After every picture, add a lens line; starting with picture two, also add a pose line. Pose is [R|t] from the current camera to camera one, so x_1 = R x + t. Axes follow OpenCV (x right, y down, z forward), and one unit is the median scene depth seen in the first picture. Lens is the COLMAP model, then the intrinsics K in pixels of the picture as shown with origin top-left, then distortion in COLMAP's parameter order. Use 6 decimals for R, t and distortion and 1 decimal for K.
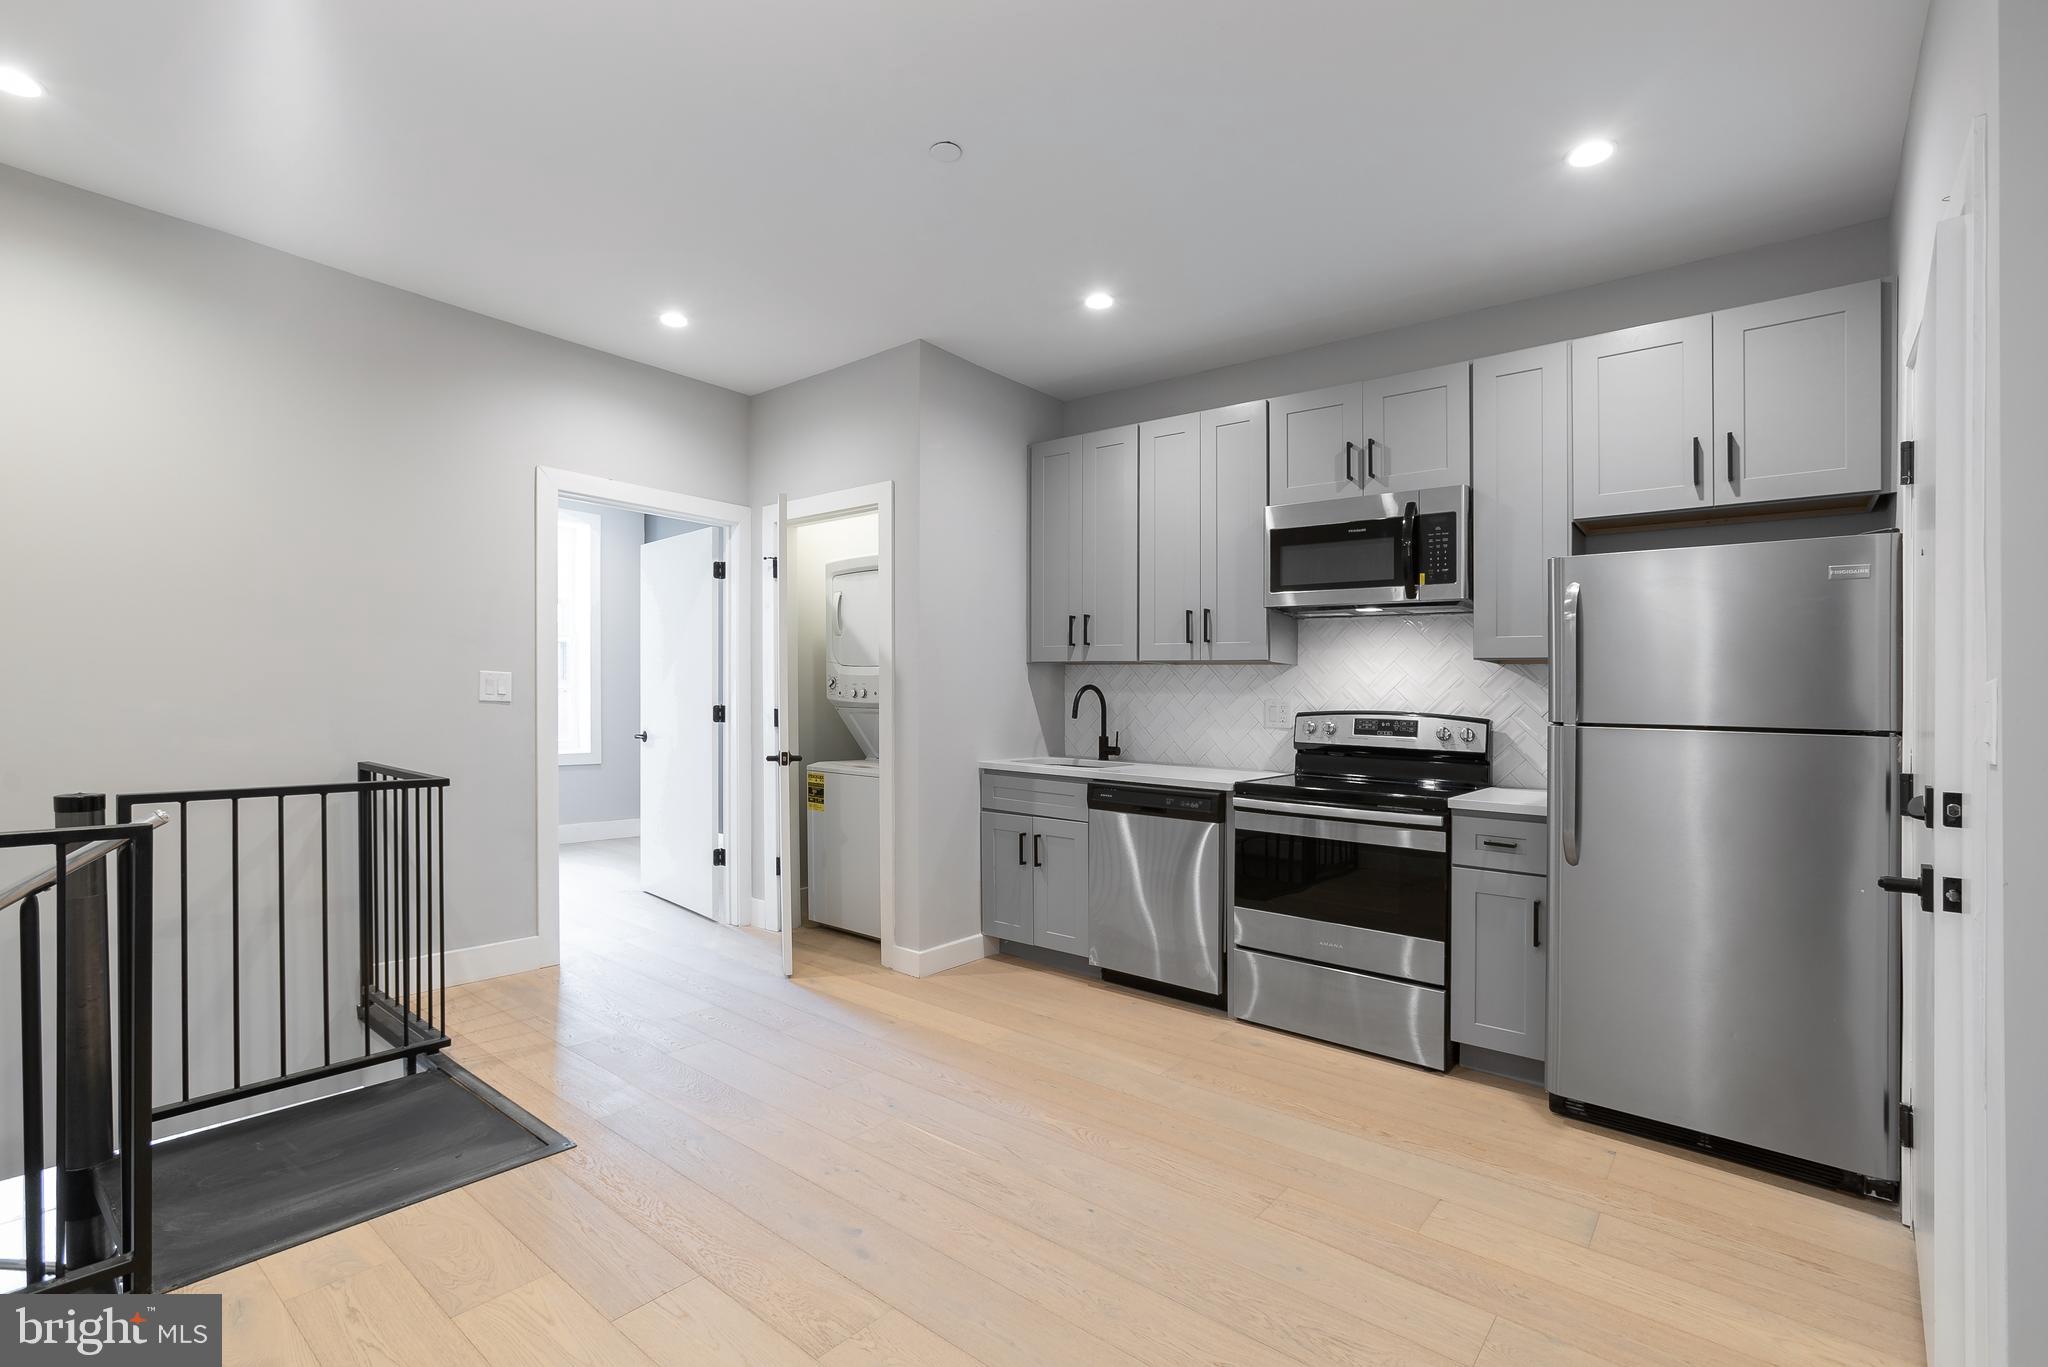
lens RADIAL K [[934.5, 0, 1018.1], [0, 934.5, 681.4], [0, 0, 1]] dist [-0.003256, 0.000323]
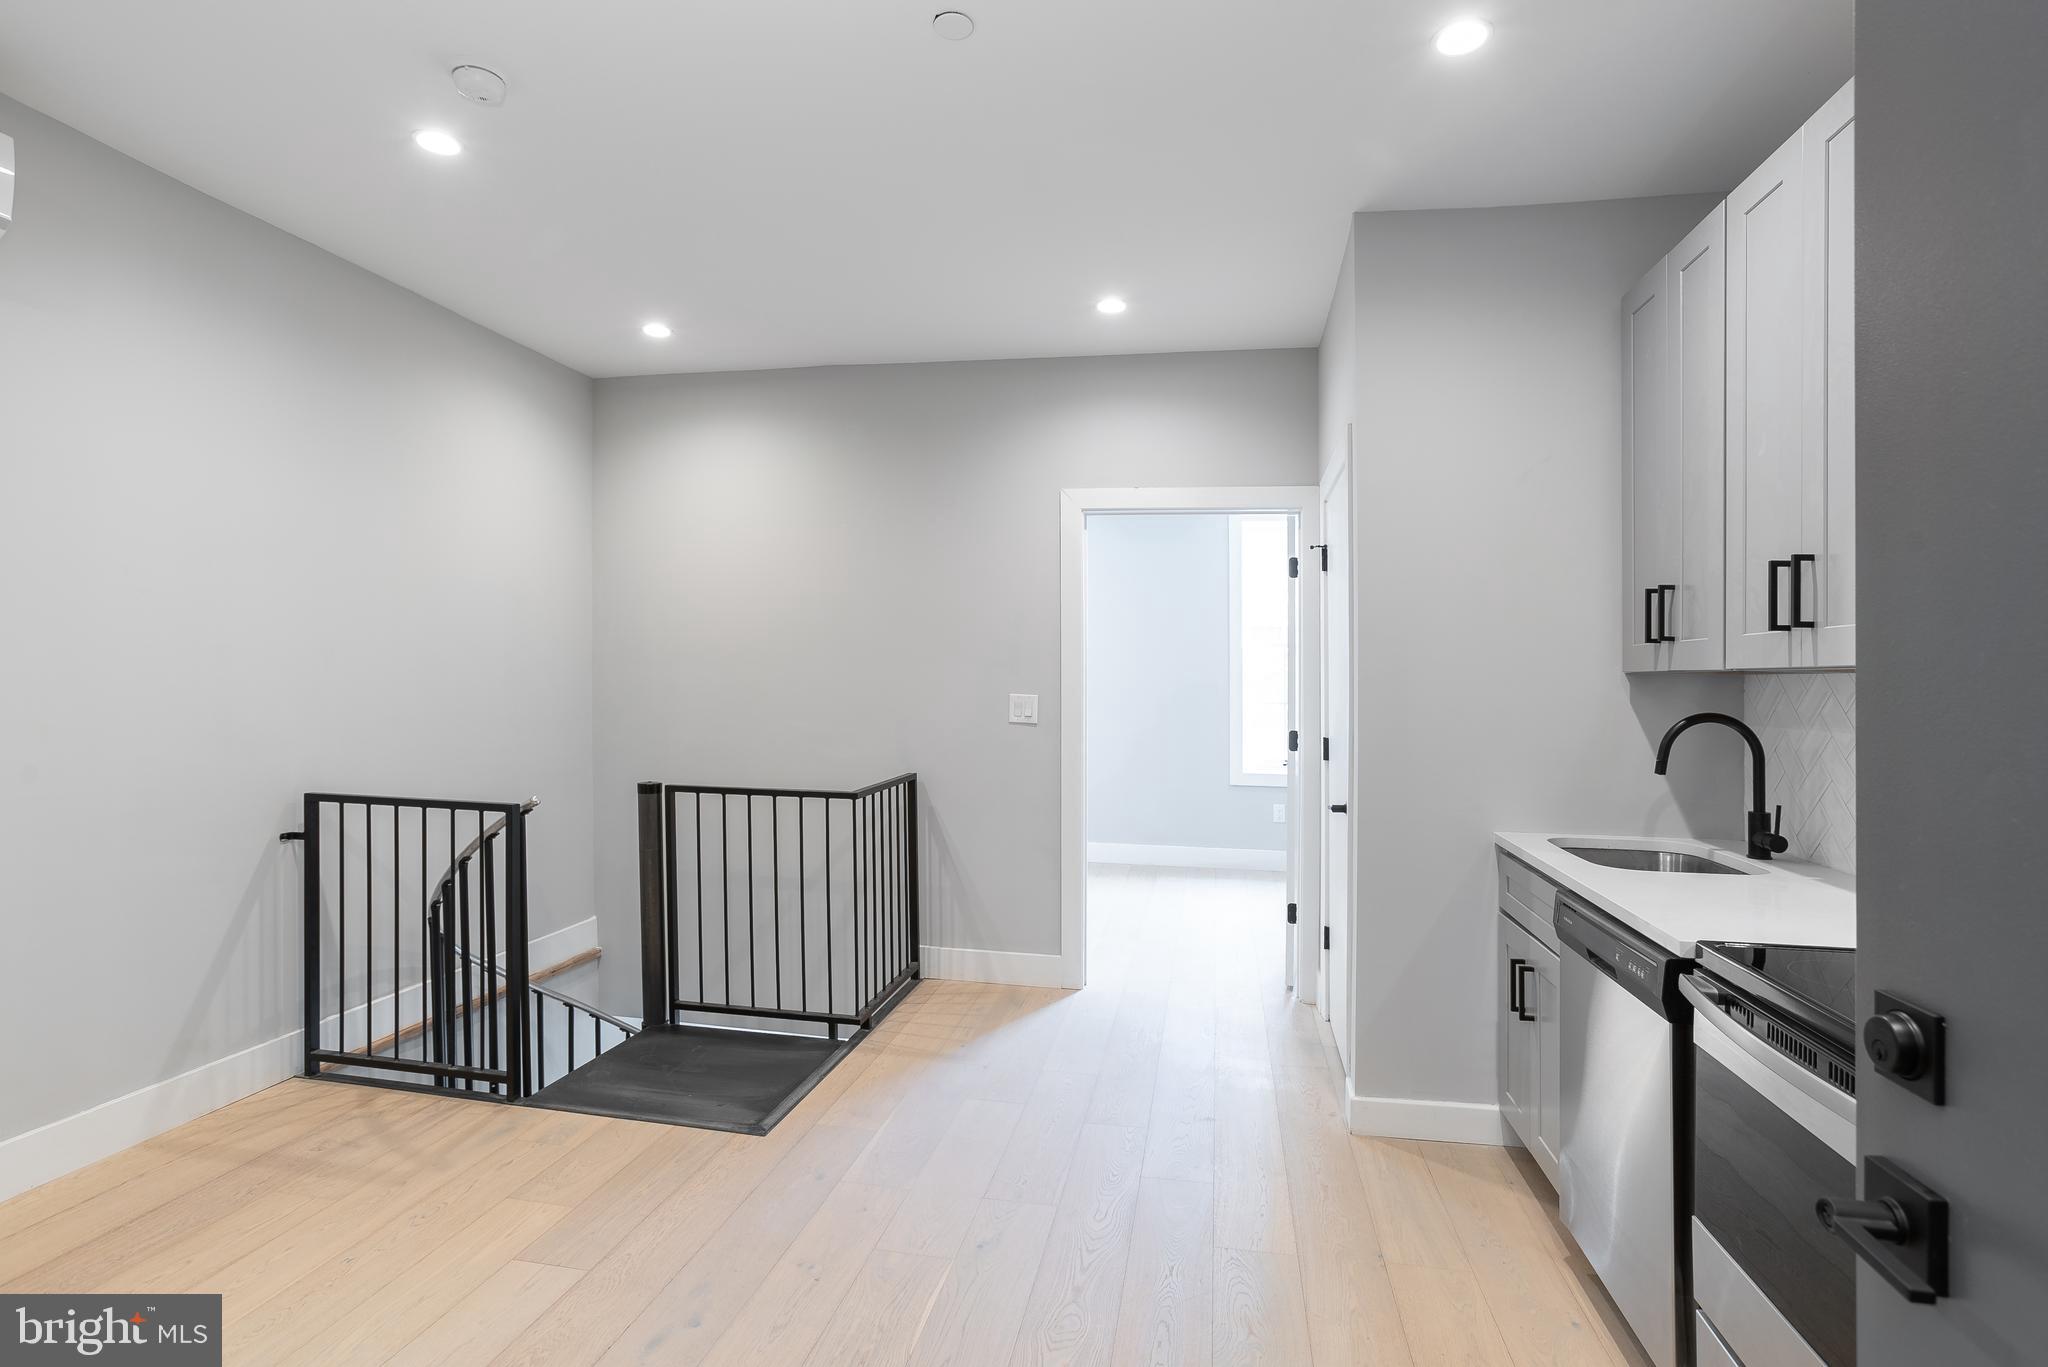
lens RADIAL K [[1046.8, 0, 1024.0], [0, 1046.8, 683.5], [0, 0, 1]] dist [-0.047720, 0.000224]
pose [[0.468313, -0.009995, -0.883506, 0.500403], [0.009470, 0.999935, -0.006292, -0.016301], [0.883512, -0.005420, 0.468377, 0.468421]]
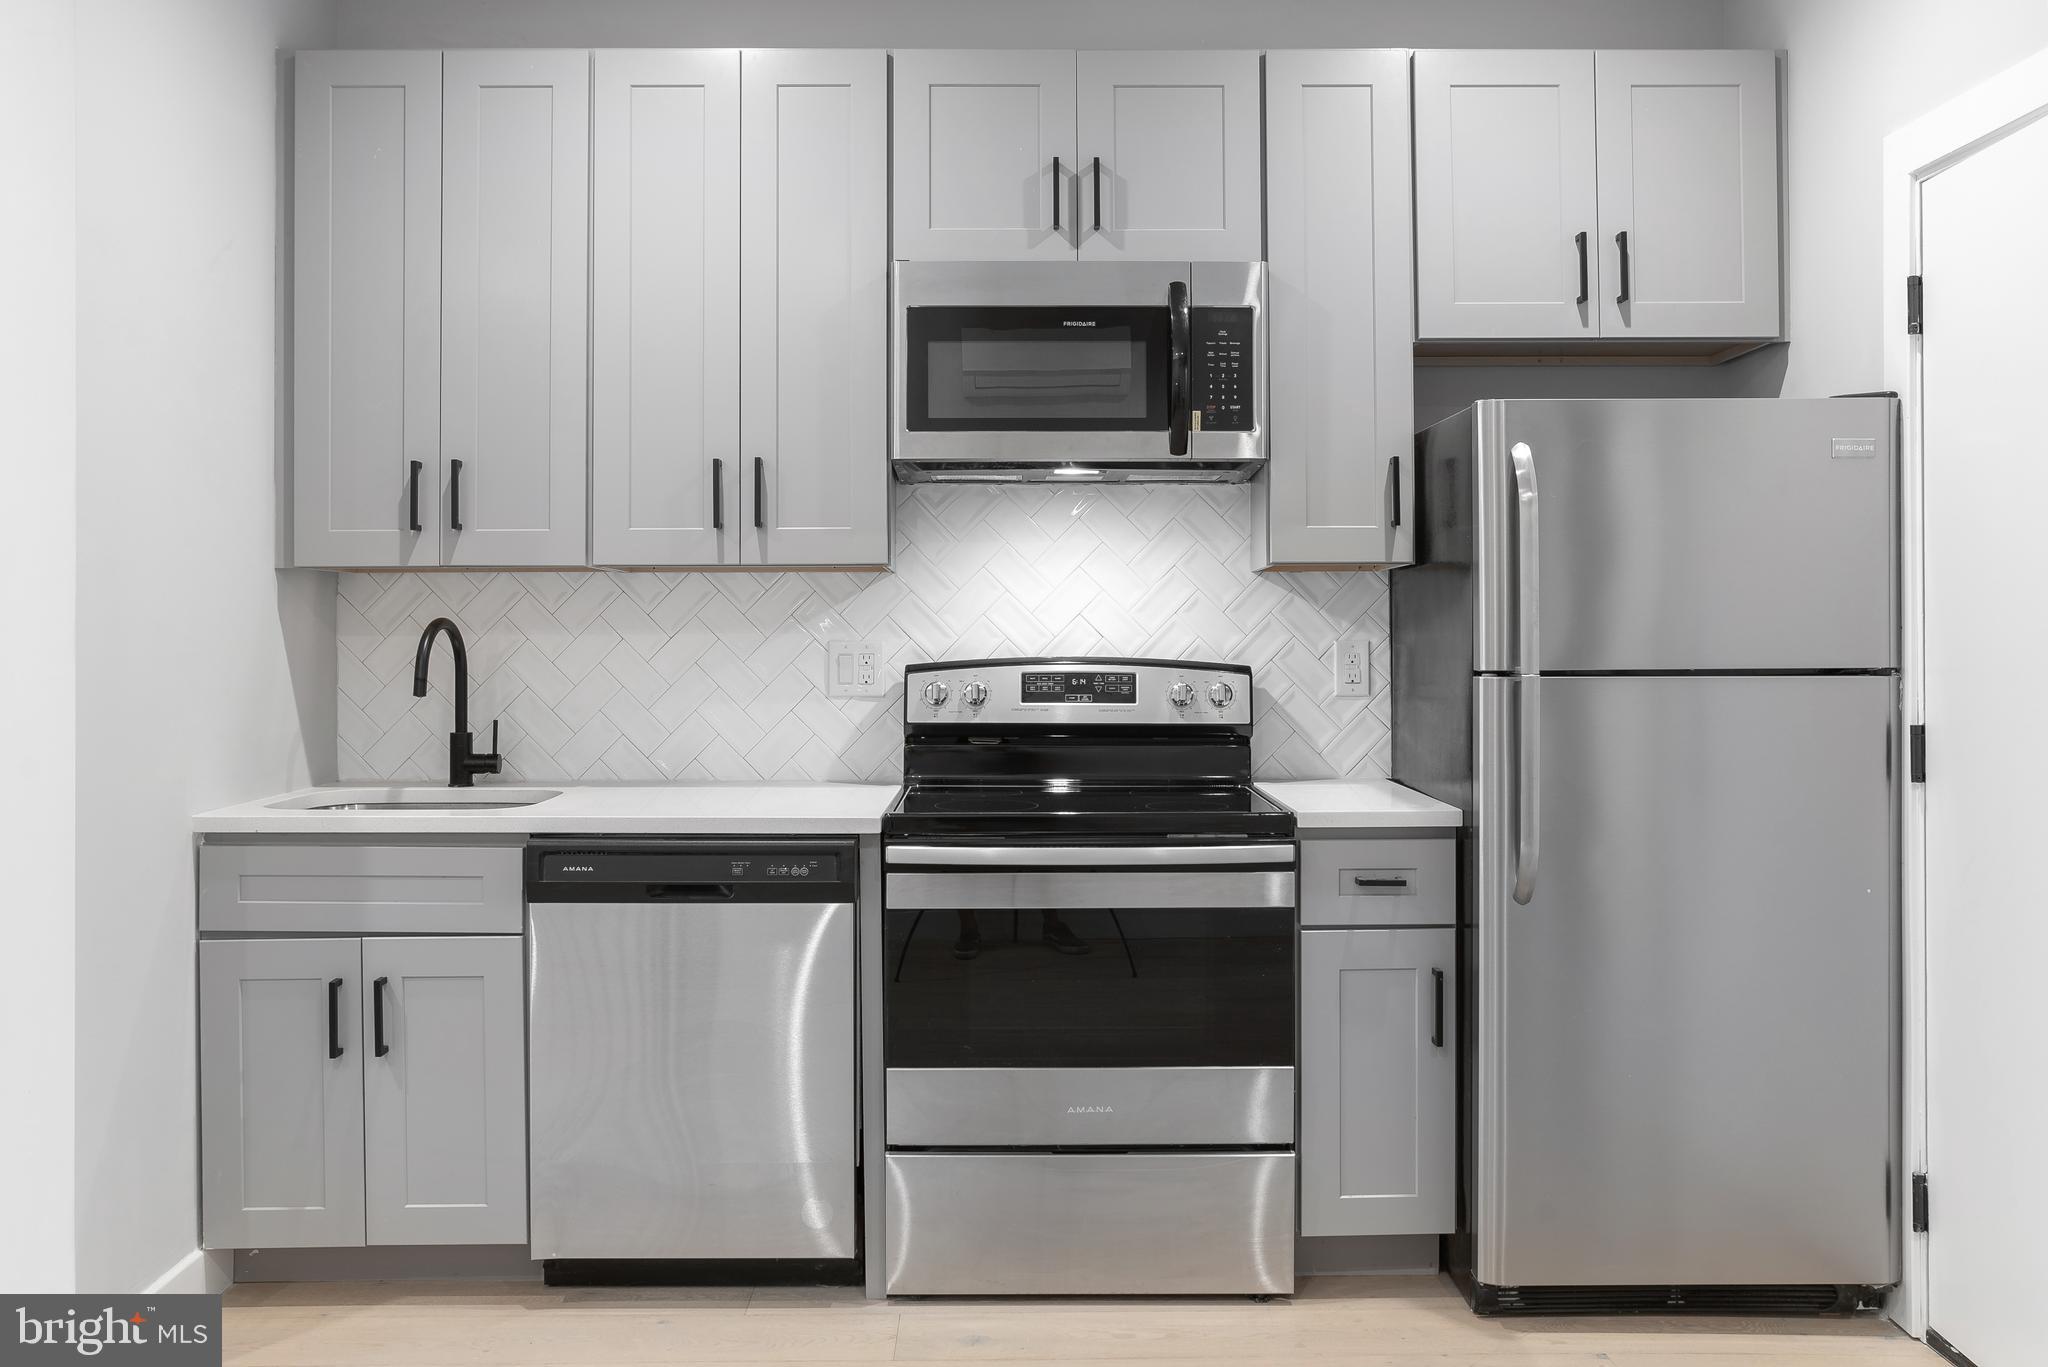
lens RADIAL K [[1682.1, 0, 1018.4], [0, 1682.1, 565.9], [0, 0, 1]] dist [-0.025583, 0.000507]
pose [[0.769133, -0.000217, 0.639089, -0.267667], [0.009441, 0.999895, -0.011022, -0.011558], [-0.639019, 0.014511, 0.769054, 0.268977]]
